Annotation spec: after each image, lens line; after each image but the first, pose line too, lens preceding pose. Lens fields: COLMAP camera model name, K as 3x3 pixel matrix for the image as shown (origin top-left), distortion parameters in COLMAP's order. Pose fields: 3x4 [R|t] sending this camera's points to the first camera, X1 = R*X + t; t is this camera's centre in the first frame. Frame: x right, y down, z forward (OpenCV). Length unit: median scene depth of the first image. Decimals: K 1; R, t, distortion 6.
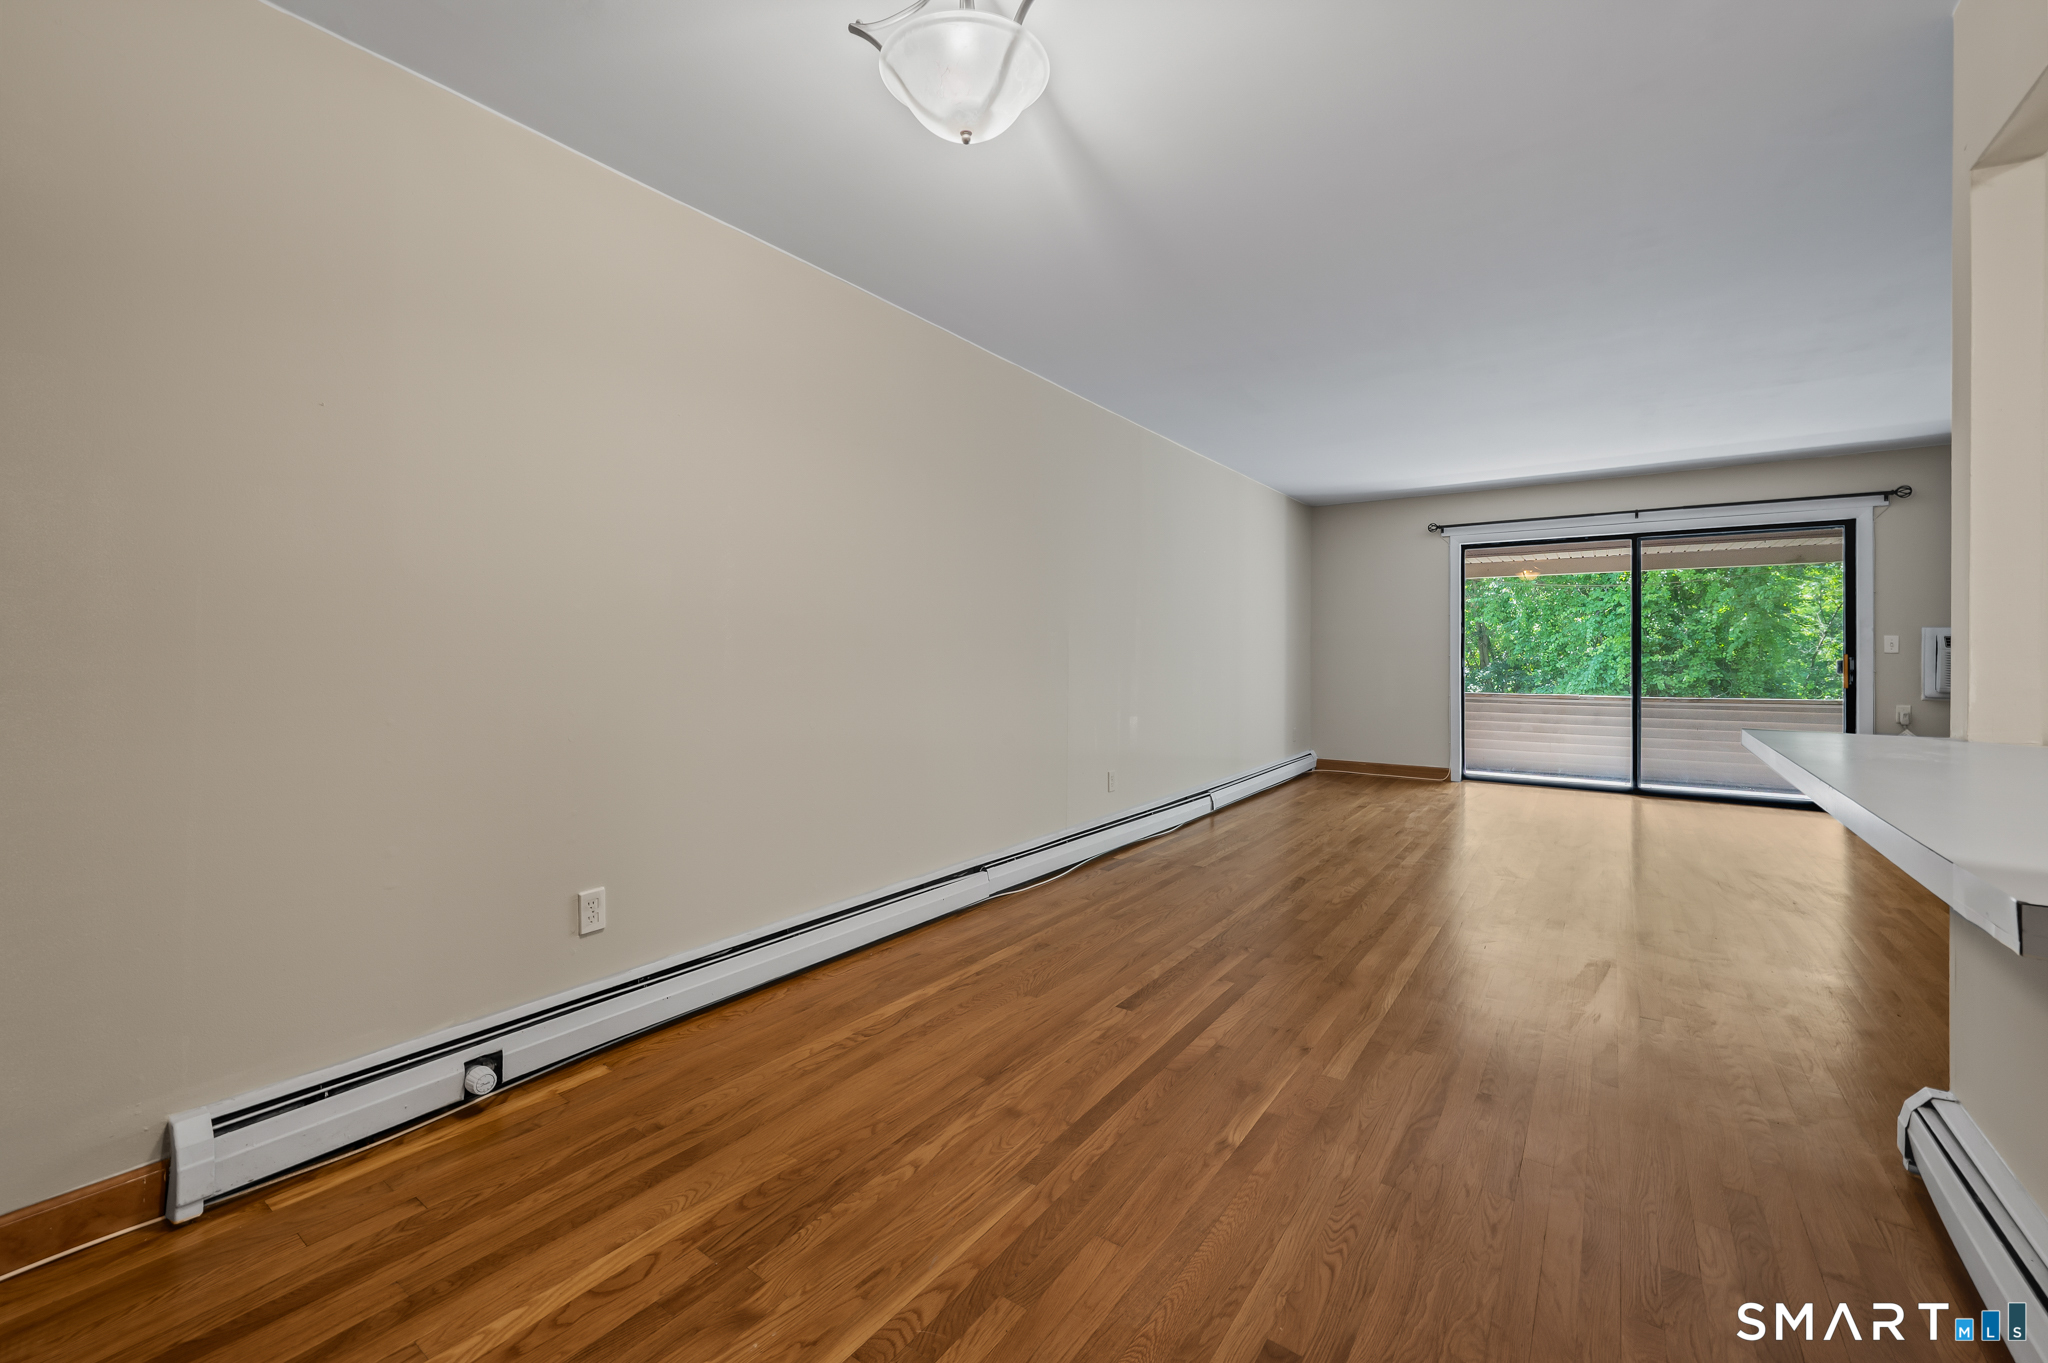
lens RADIAL K [[818.2, 0, 1029.3], [0, 818.2, 651.3], [0, 0, 1]] dist [-0.002044, -0.000349]
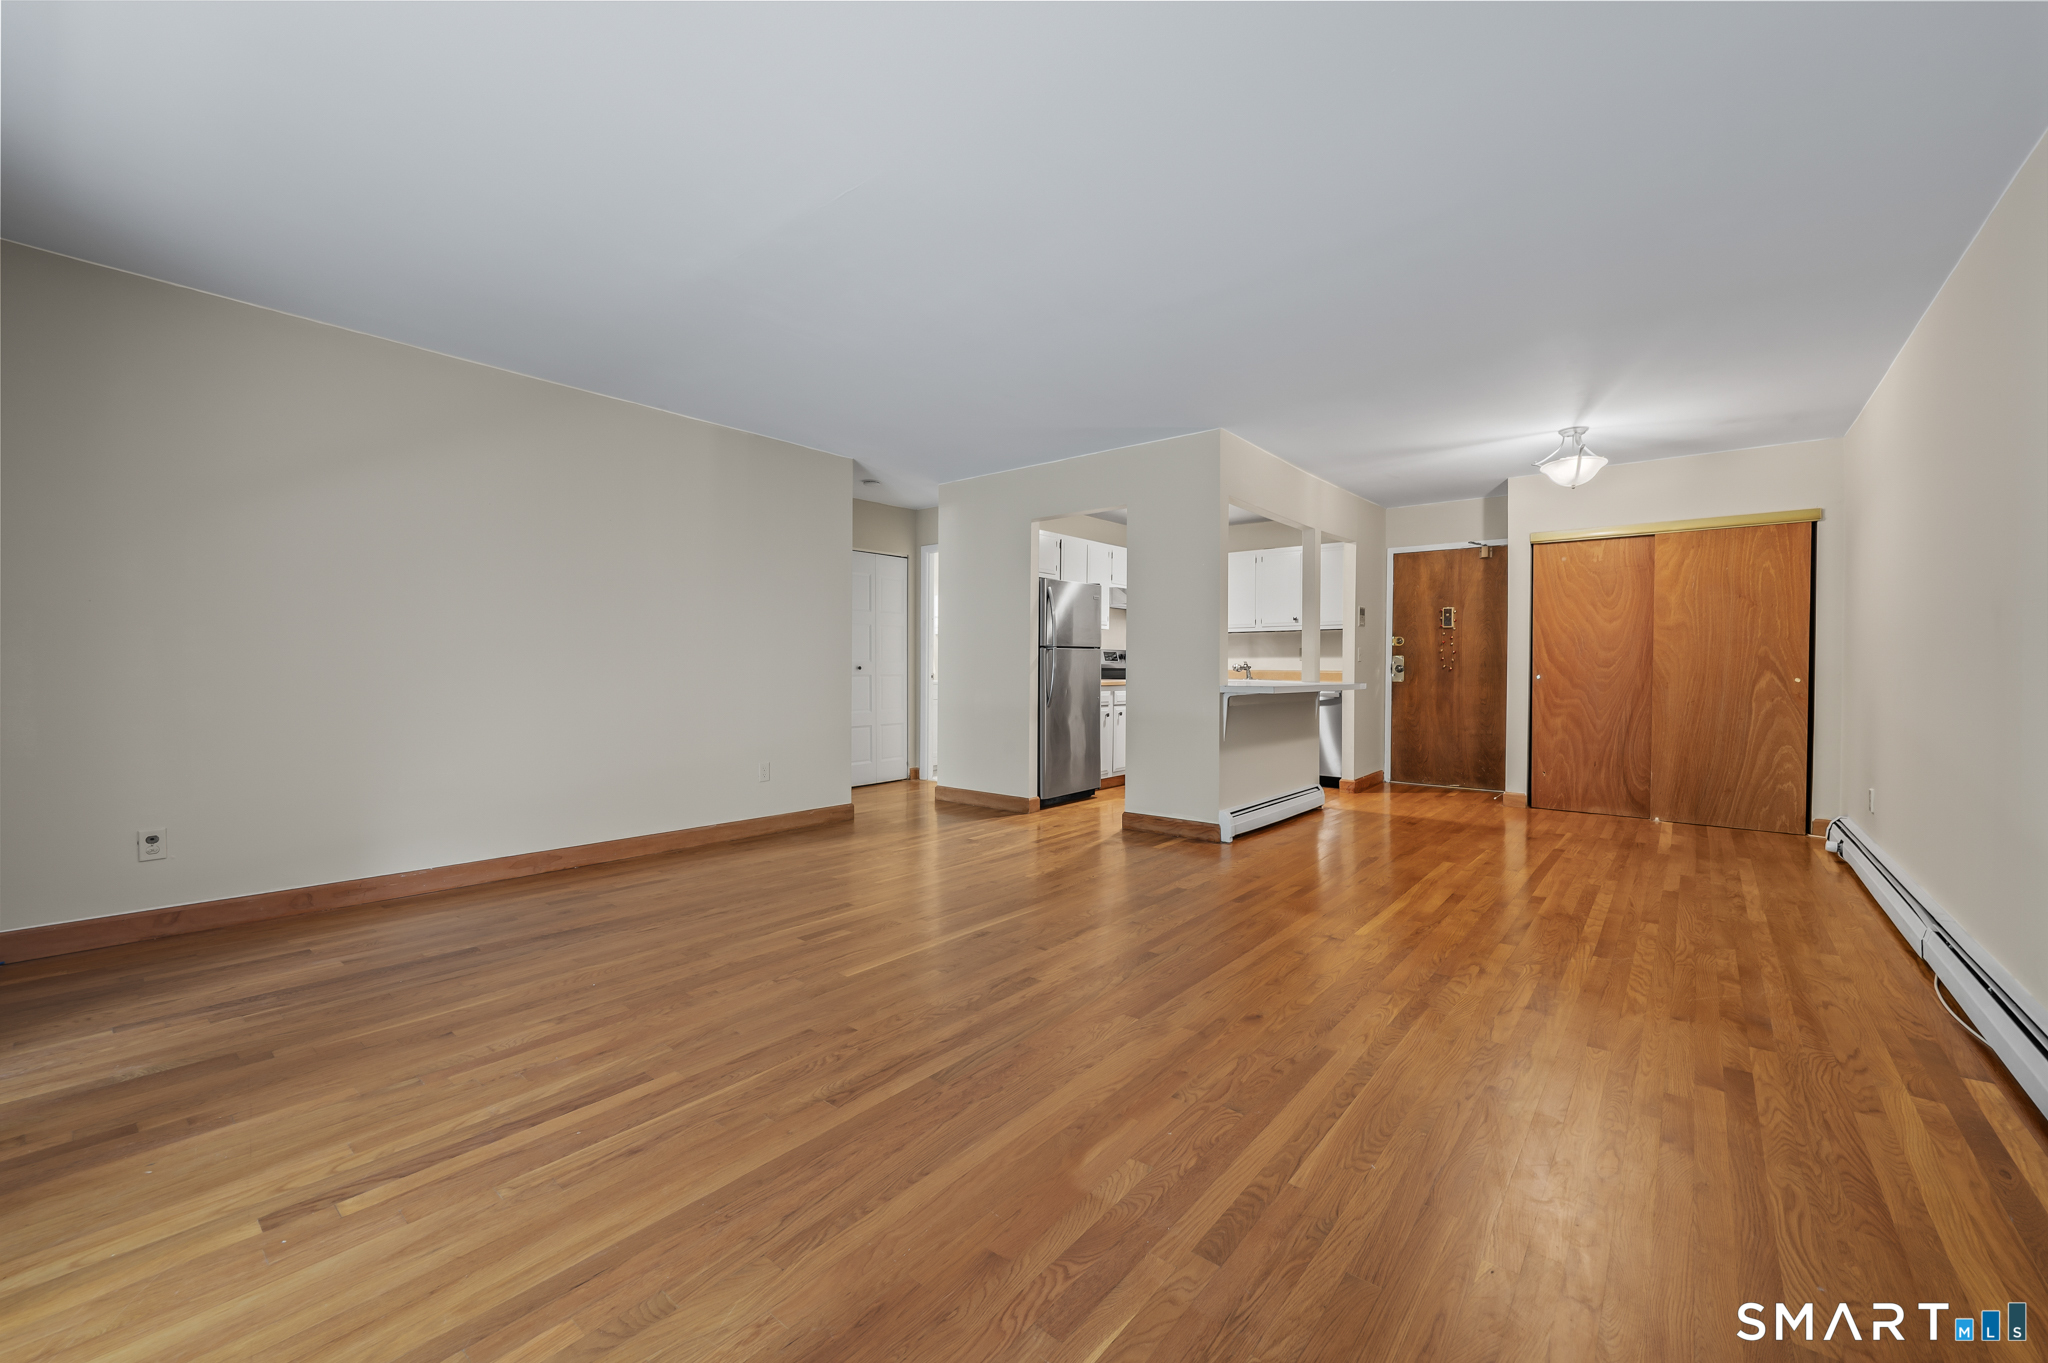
lens RADIAL K [[801.5, 0, 1034.8], [0, 801.5, 674.7], [0, 0, 1]] dist [-0.000397, -0.000085]
pose [[-0.997686, -0.008425, 0.067462, 0.492562], [-0.007961, 0.999943, 0.007158, 0.015880], [-0.067518, 0.006605, -0.997696, 1.183691]]
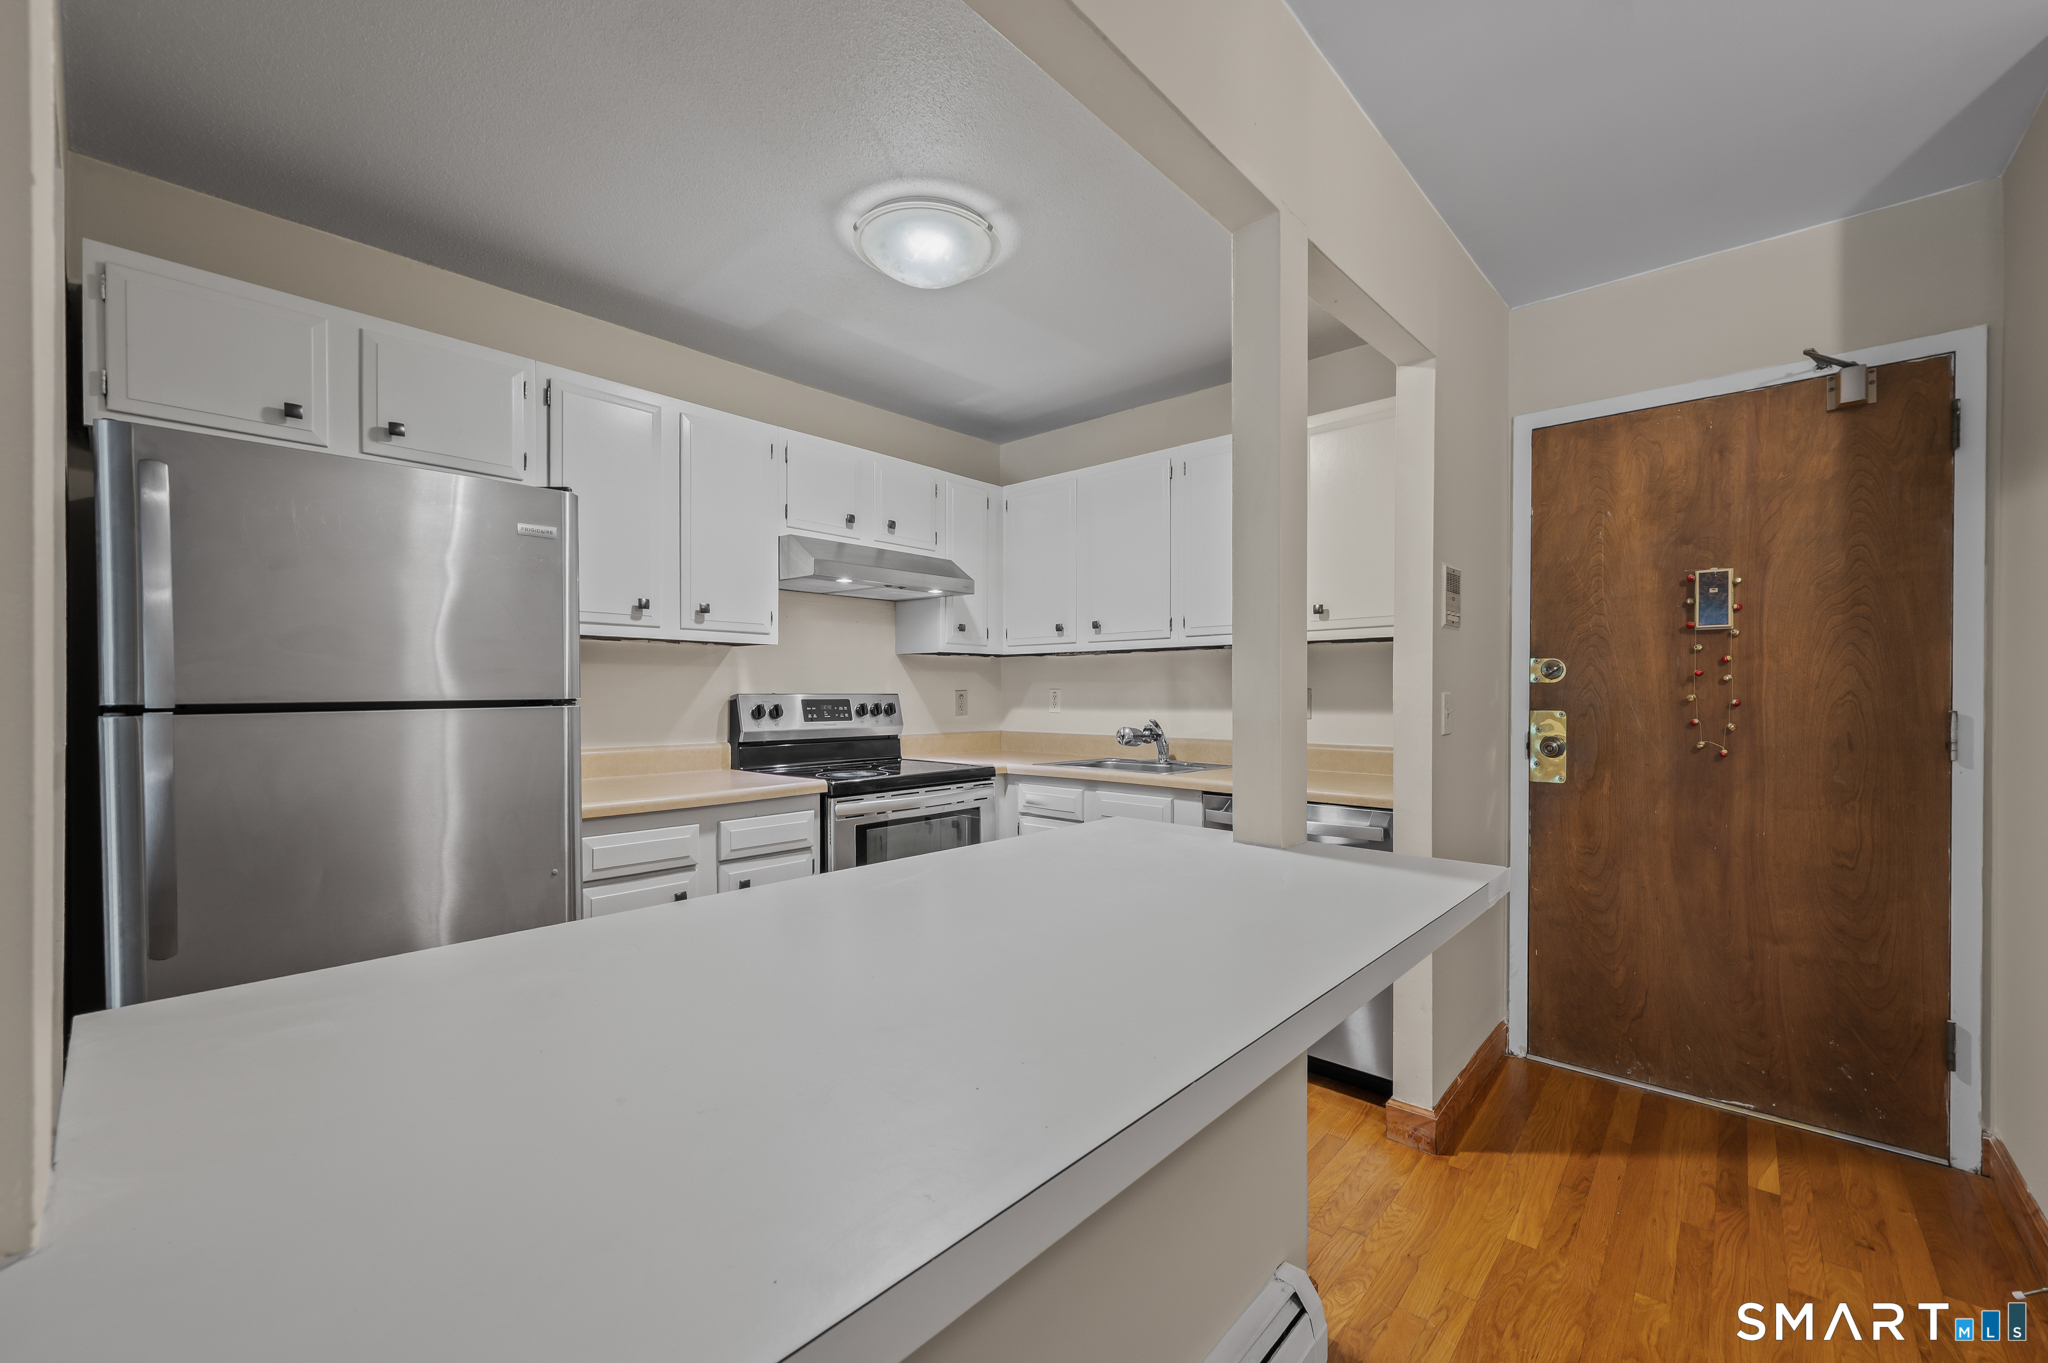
lens RADIAL K [[822.7, 0, 1024.8], [0, 822.7, 699.0], [0, 0, 1]] dist [0.000406, 0.000429]
pose [[-0.993983, -0.003008, 0.109489, 0.244607], [-0.002523, 0.999986, 0.004575, -0.018576], [-0.109501, 0.004272, -0.993977, 0.360299]]
